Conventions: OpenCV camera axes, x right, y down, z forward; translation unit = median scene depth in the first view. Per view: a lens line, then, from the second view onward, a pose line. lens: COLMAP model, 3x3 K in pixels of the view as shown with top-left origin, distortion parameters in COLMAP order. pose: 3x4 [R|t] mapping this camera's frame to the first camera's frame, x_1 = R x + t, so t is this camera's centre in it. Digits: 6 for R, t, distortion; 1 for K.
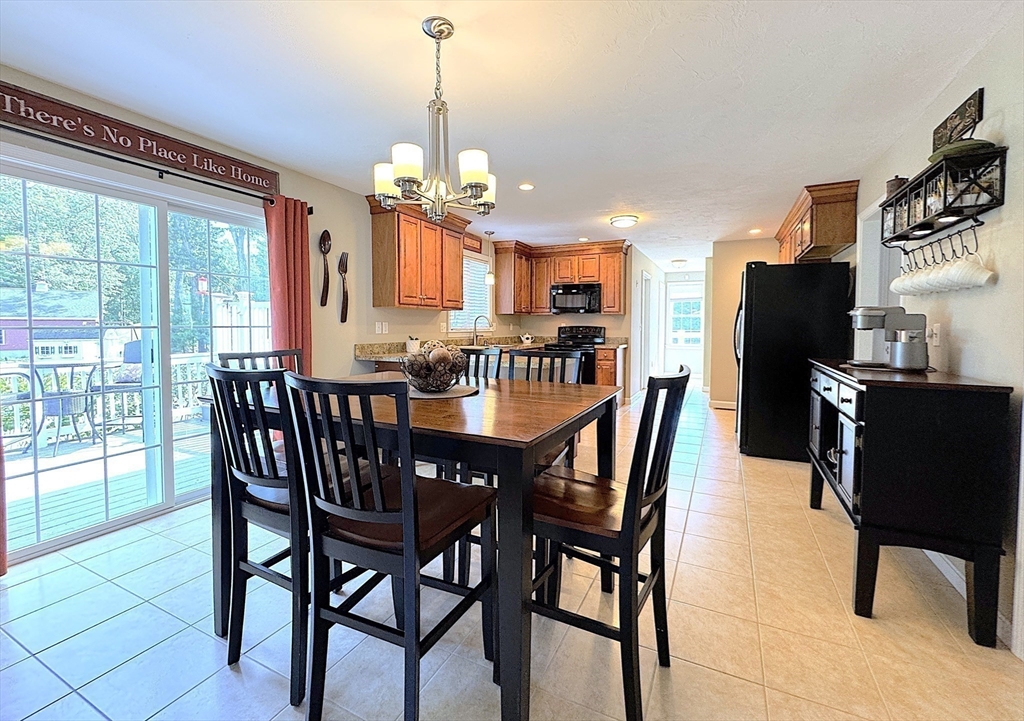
lens RADIAL K [[427.1, 0, 519.7], [0, 427.1, 339.8], [0, 0, 1]] dist [0.002592, -0.000461]
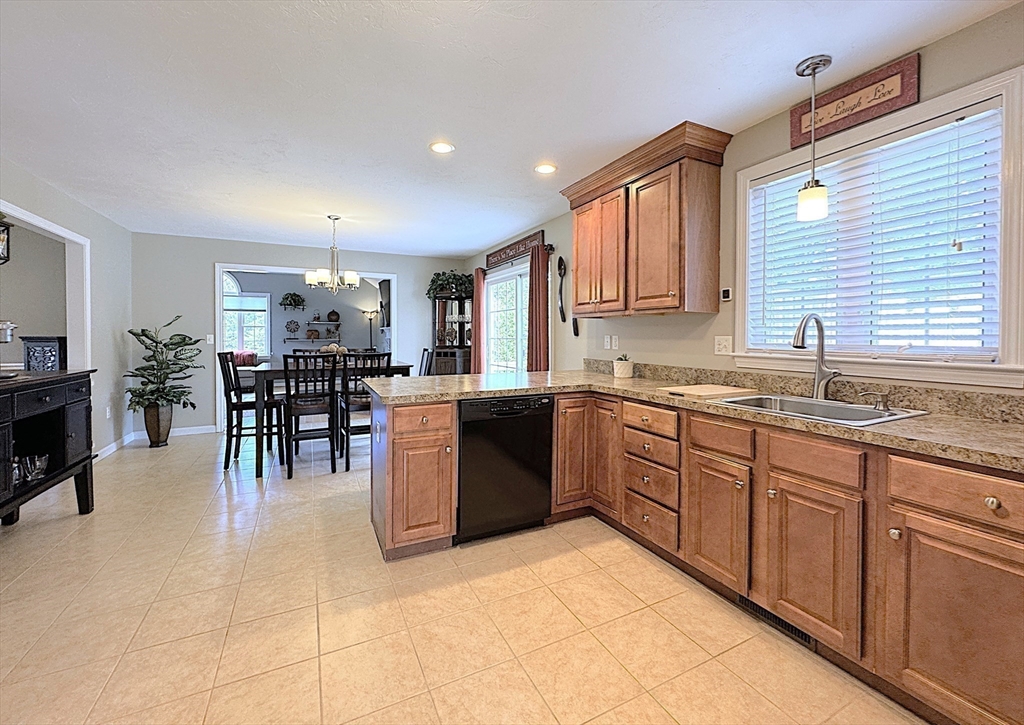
lens RADIAL K [[427.1, 0, 510.2], [0, 427.1, 331.2], [0, 0, 1]] dist [0.002592, -0.000461]
pose [[-0.624297, -0.011084, -0.781108, 0.522195], [-0.030292, 0.999491, 0.010028, -0.061146], [0.780599, 0.029922, -0.624315, 1.592974]]
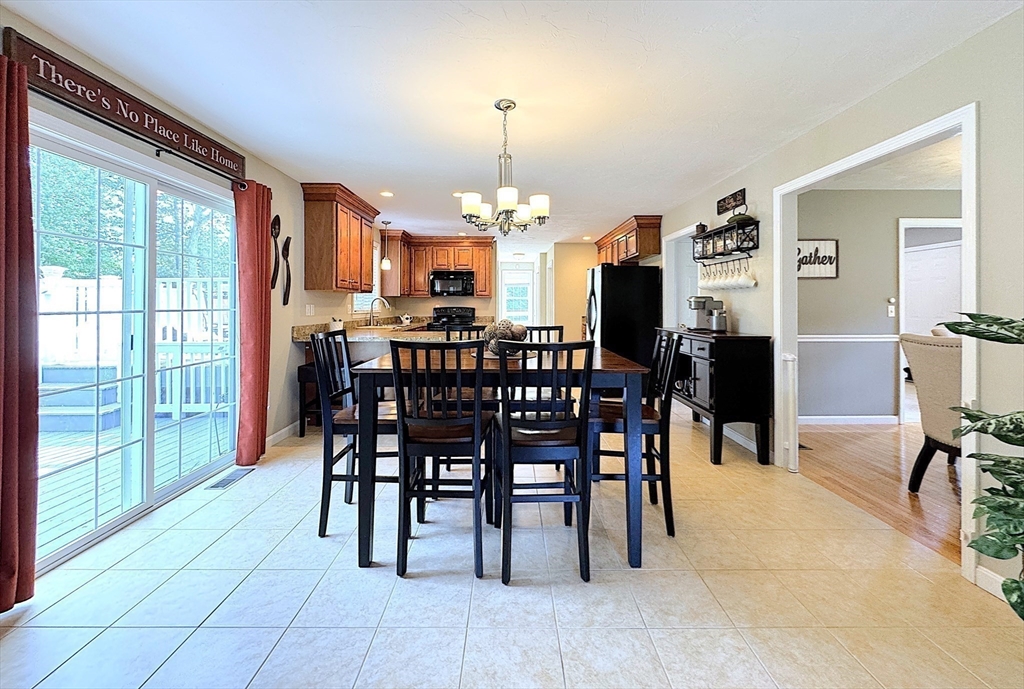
lens RADIAL K [[406.0, 0, 509.4], [0, 406.0, 304.5], [0, 0, 1]] dist [-0.000359, -0.000394]
pose [[0.900652, -0.001505, 0.434540, -0.368941], [0.017257, 0.999329, -0.032306, -0.002036], [-0.434199, 0.036595, 0.900073, -0.103616]]
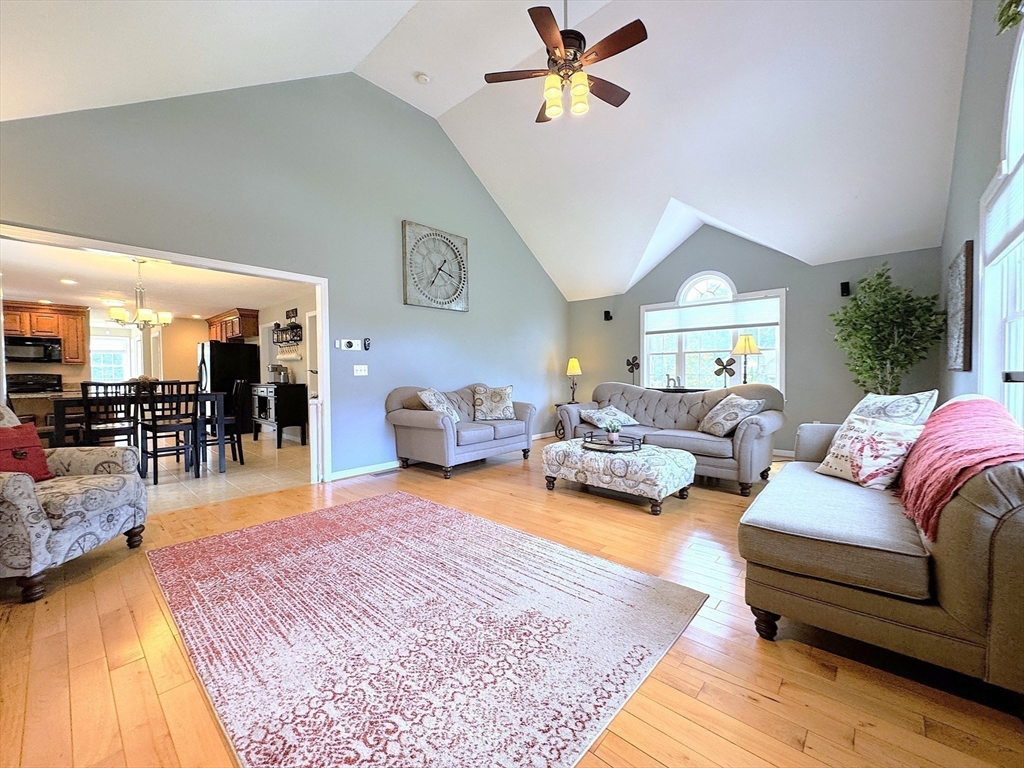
lens RADIAL K [[415.1, 0, 511.3], [0, 415.1, 384.7], [0, 0, 1]] dist [-0.001683, -0.000749]
pose [[0.287256, -0.031271, 0.957343, -0.980063], [0.042887, 0.998885, 0.019759, 0.052055], [-0.956893, 0.035382, 0.288276, -0.950796]]
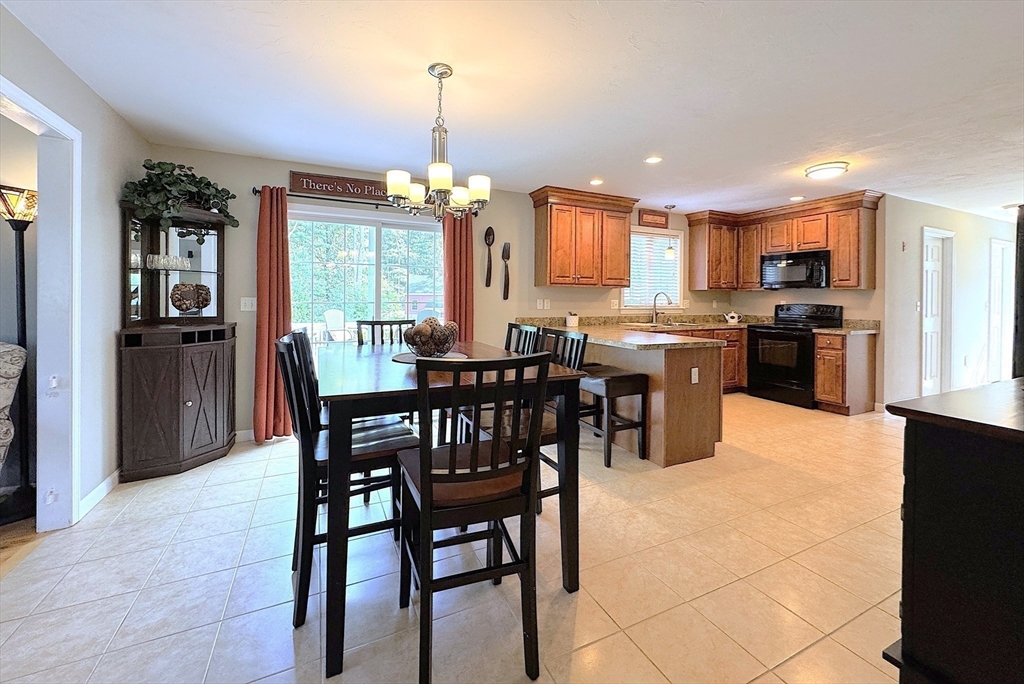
lens RADIAL K [[406.0, 0, 511.9], [0, 406.0, 299.6], [0, 0, 1]] dist [-0.000359, -0.000394]
pose [[0.783114, 0.005606, -0.621853, 0.341037], [-0.026851, 0.999332, -0.024806, -0.012732], [0.621298, 0.036123, 0.782741, 0.104590]]
